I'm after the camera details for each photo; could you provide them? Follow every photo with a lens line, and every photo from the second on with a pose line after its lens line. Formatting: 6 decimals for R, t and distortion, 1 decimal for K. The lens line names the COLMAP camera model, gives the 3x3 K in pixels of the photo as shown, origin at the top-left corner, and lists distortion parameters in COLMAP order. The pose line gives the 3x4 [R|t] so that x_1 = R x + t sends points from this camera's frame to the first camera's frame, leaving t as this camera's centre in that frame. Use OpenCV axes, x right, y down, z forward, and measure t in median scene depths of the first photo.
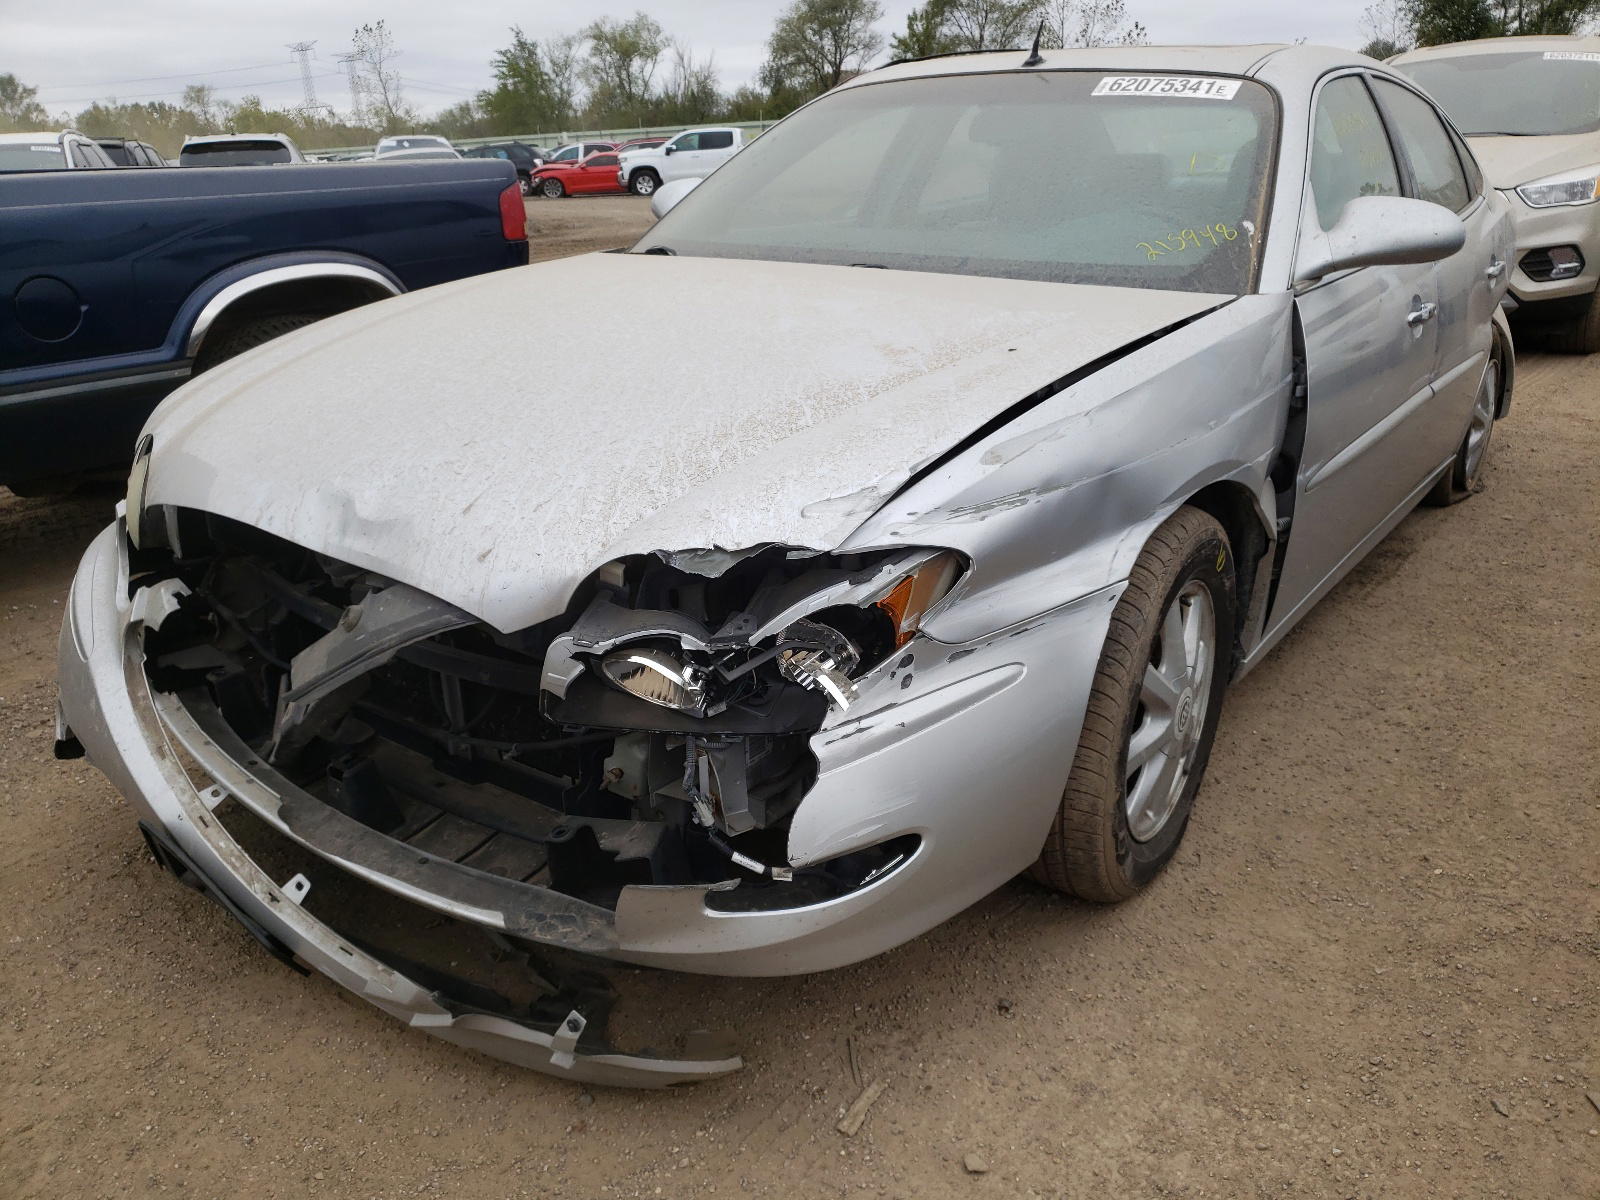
lens RADIAL K [[1229.4, 0, 800.0], [0, 1229.4, 600.0], [0, 0, 1]] dist [0.001811, 0.002653]
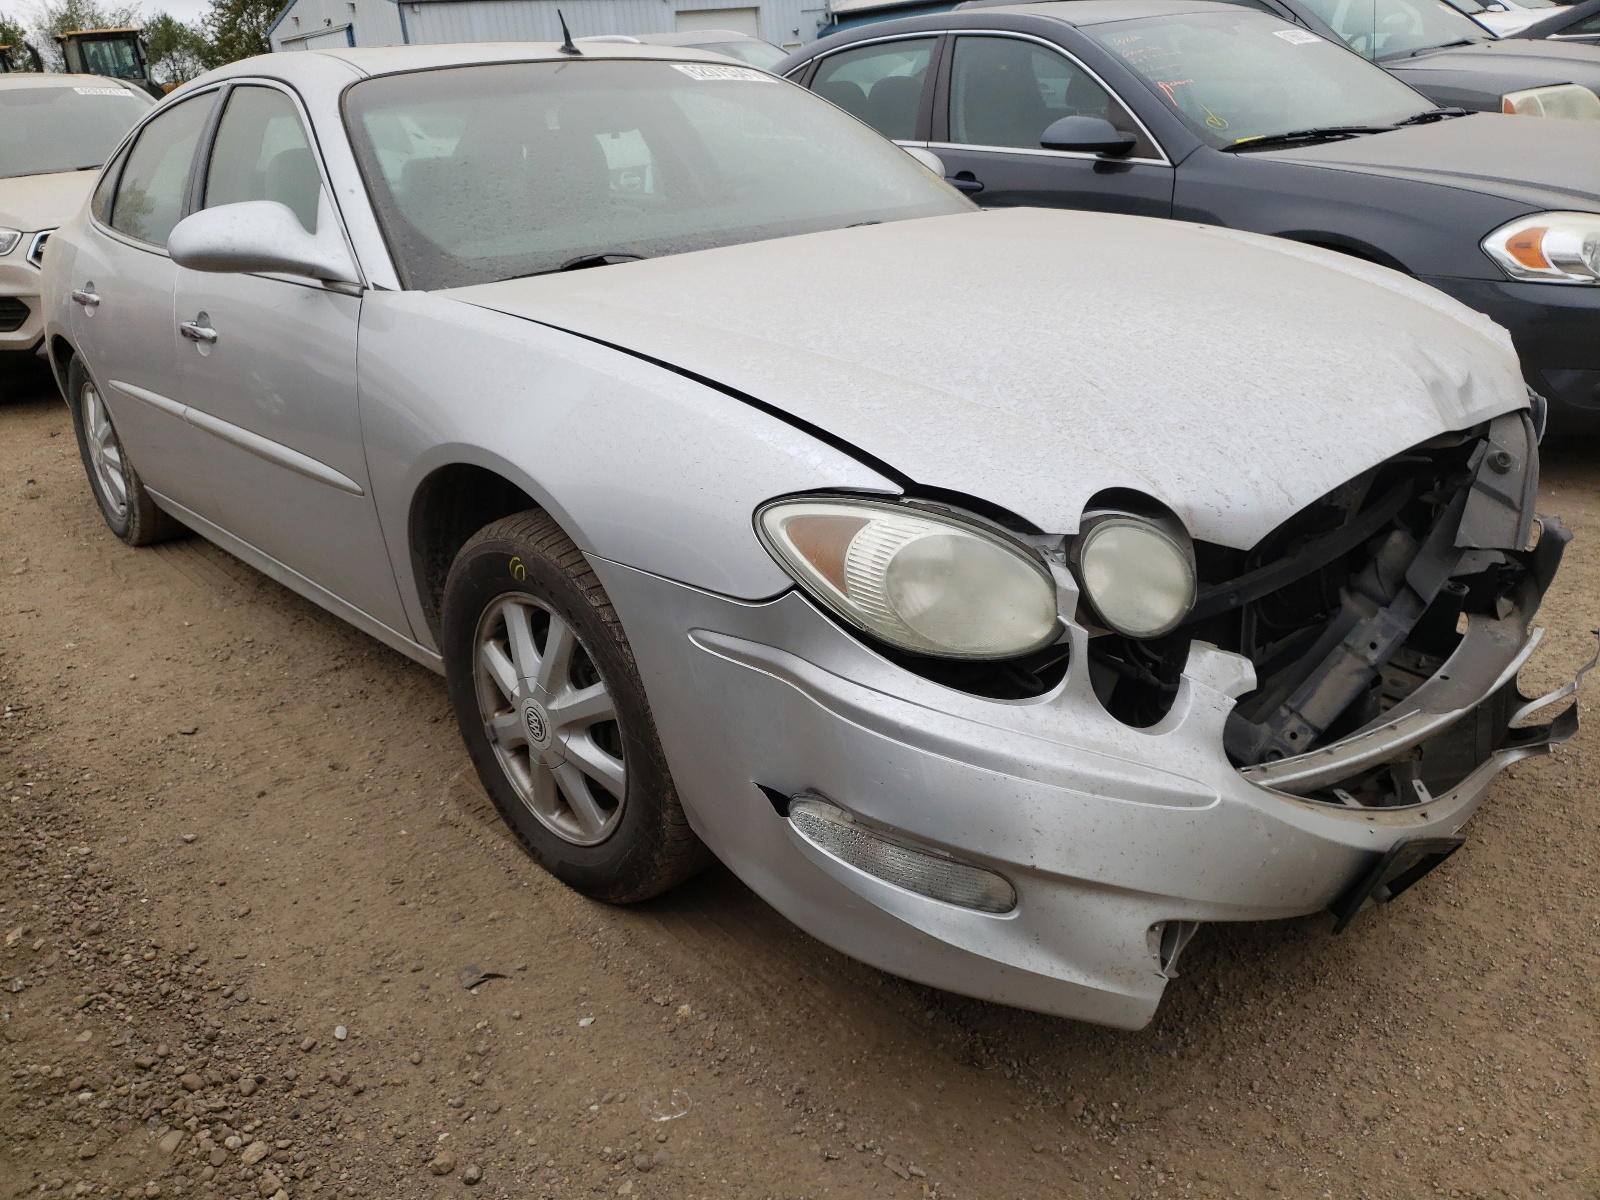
lens RADIAL K [[1229.4, 0, 800.0], [0, 1229.4, 600.0], [0, 0, 1]] dist [0.001811, 0.002653]
pose [[0.219639, -0.351198, 0.910175, -1.391363], [0.393248, 0.885676, 0.246848, -0.360149], [-0.892813, 0.303707, 0.332637, 1.064896]]
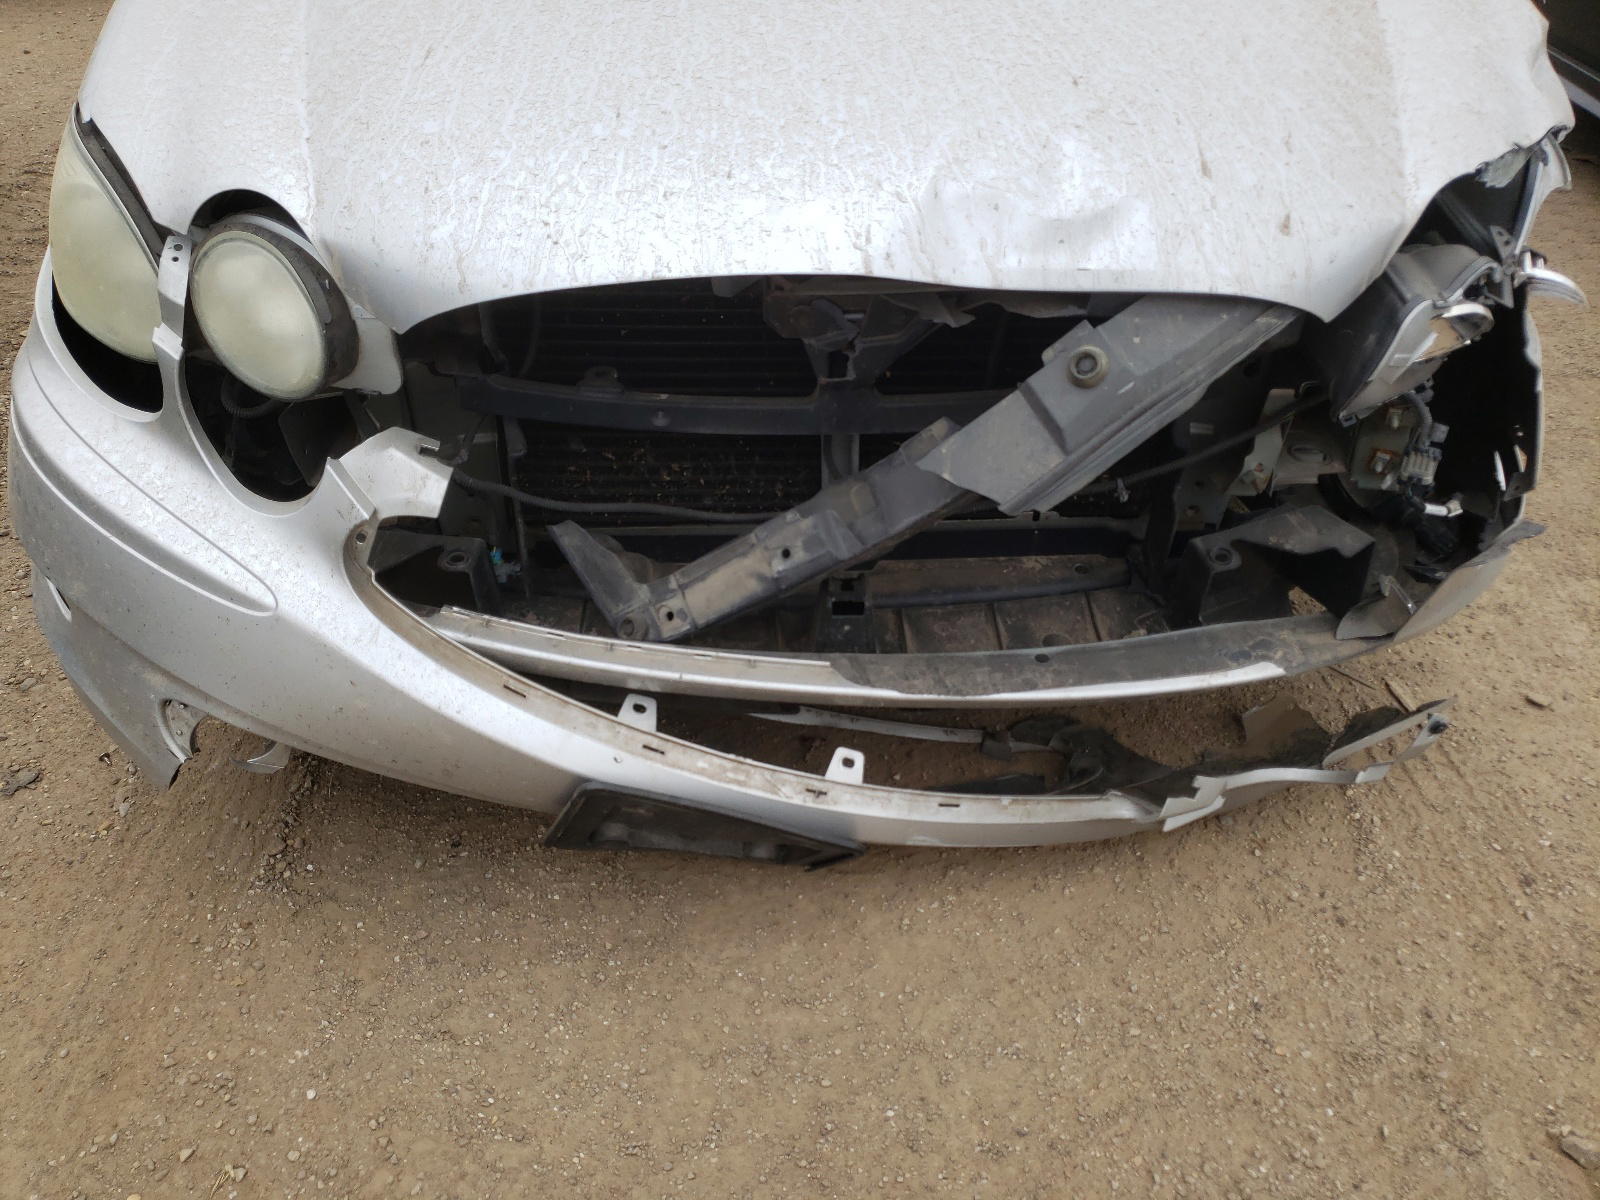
lens RADIAL K [[1212.7, 0, 800.0], [0, 1212.7, 600.0], [0, 0, 1]] dist [0.063811, -0.000738]
pose [[0.783898, -0.365930, 0.501597, -0.760199], [0.202489, 0.914369, 0.350609, -0.120746], [-0.586943, -0.173274, 0.790869, 0.451581]]
